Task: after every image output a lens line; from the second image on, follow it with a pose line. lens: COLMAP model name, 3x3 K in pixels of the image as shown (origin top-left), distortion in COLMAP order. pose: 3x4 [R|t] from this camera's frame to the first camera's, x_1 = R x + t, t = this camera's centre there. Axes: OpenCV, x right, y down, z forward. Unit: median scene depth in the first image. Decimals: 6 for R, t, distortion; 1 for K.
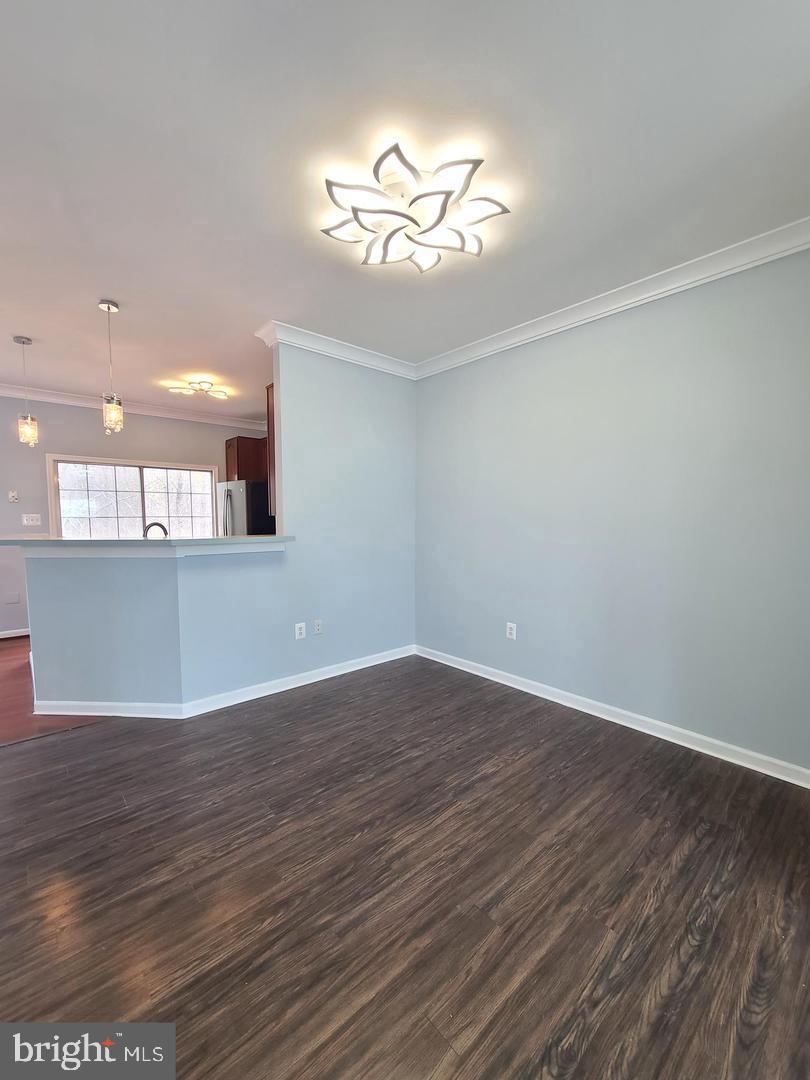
lens RADIAL K [[439.2, 0, 404.0], [0, 439.2, 550.2], [0, 0, 1]] dist [-0.000244, -0.001675]
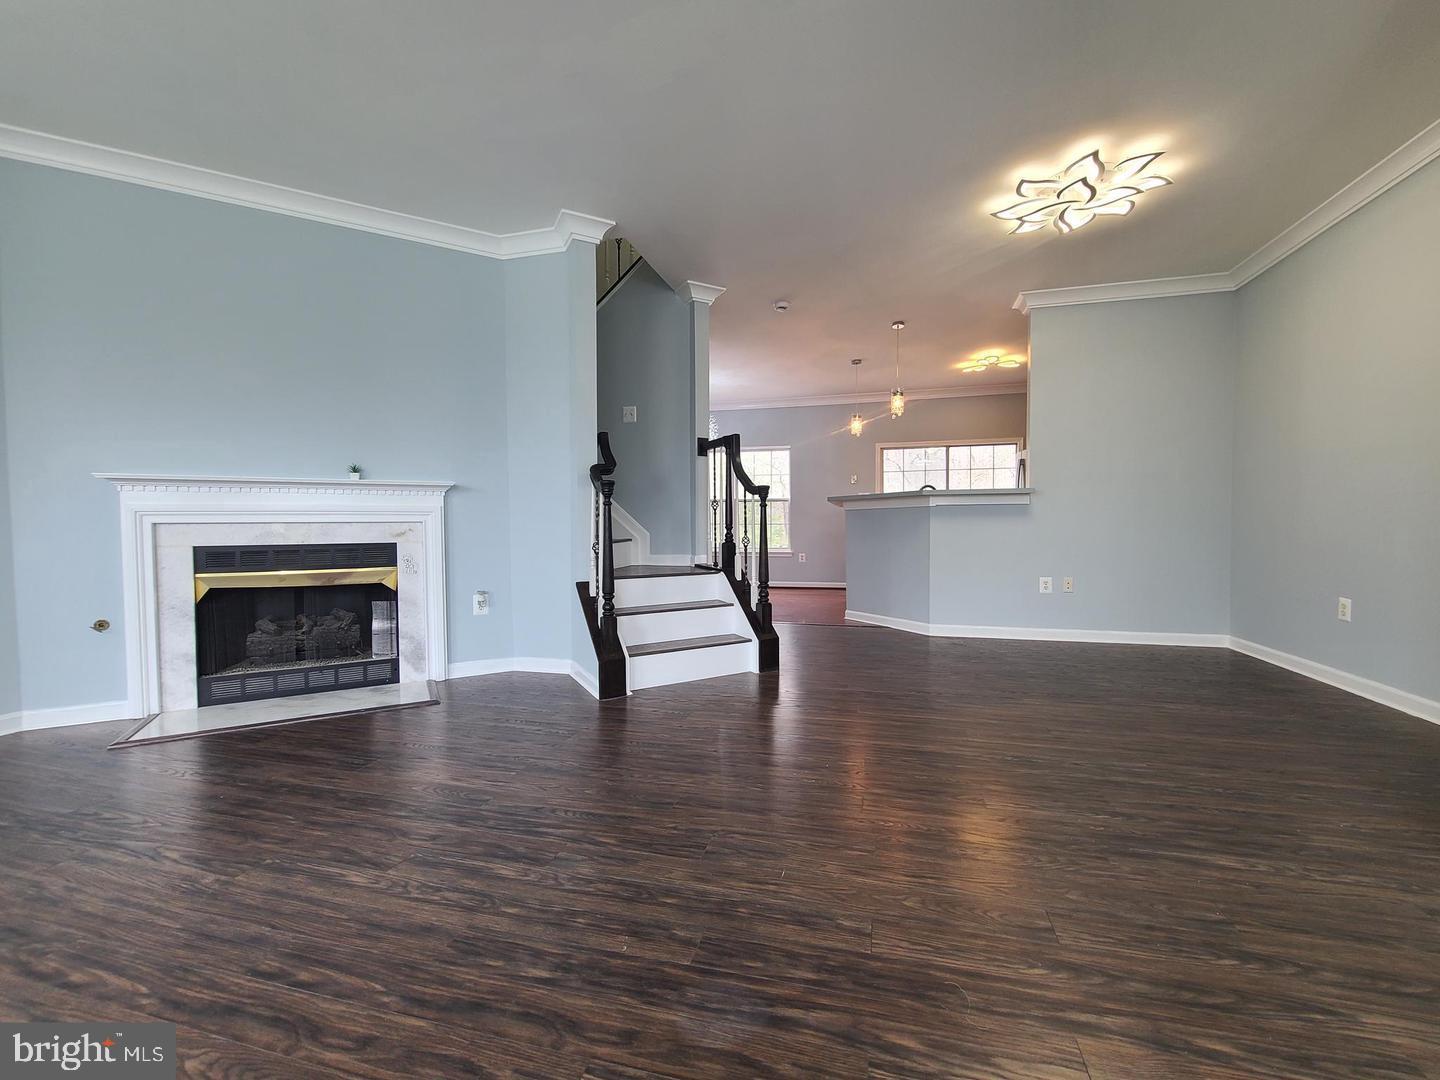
lens RADIAL K [[585.5, 0, 732.7], [0, 585.5, 539.8], [0, 0, 1]] dist [-0.000244, -0.001675]
pose [[0.559287, 0.018546, -0.828767, 0.512448], [-0.055976, 0.998313, -0.015435, 0.154509], [0.827082, 0.055024, 0.559381, -0.375485]]
